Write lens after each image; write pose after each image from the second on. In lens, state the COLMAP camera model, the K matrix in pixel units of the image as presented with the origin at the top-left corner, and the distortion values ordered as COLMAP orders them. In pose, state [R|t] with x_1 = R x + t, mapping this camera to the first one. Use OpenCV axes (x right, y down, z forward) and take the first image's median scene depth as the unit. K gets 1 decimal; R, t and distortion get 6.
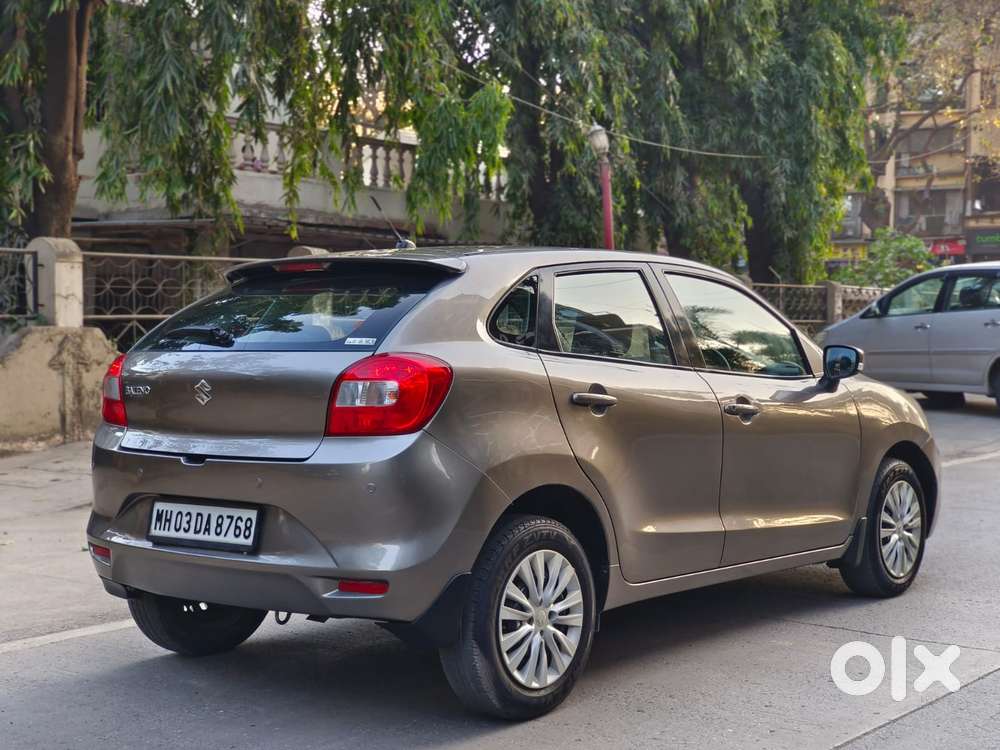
lens RADIAL K [[1428.2, 0, 497.3], [0, 1428.2, 398.4], [0, 0, 1]] dist [0.244957, -0.843925]
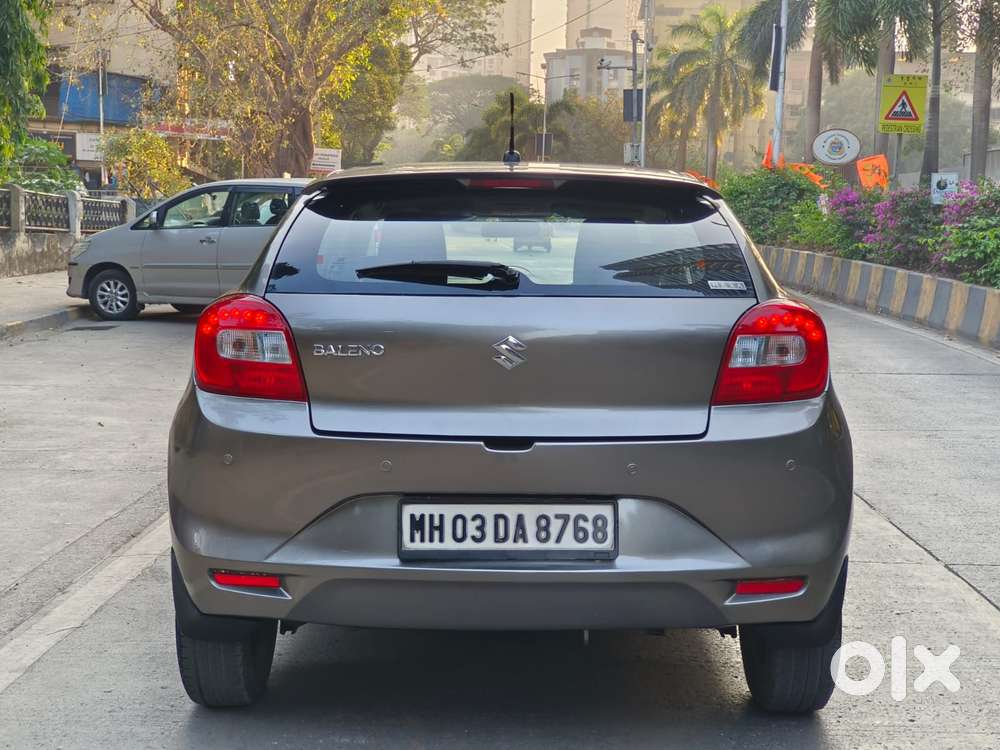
lens RADIAL K [[1428.2, 0, 497.3], [0, 1428.2, 398.4], [0, 0, 1]] dist [0.244957, -0.843925]
pose [[0.774487, -0.049516, 0.630648, -0.673865], [0.007883, 0.997610, 0.068647, -0.031309], [-0.632540, -0.048195, 0.773027, 0.433817]]
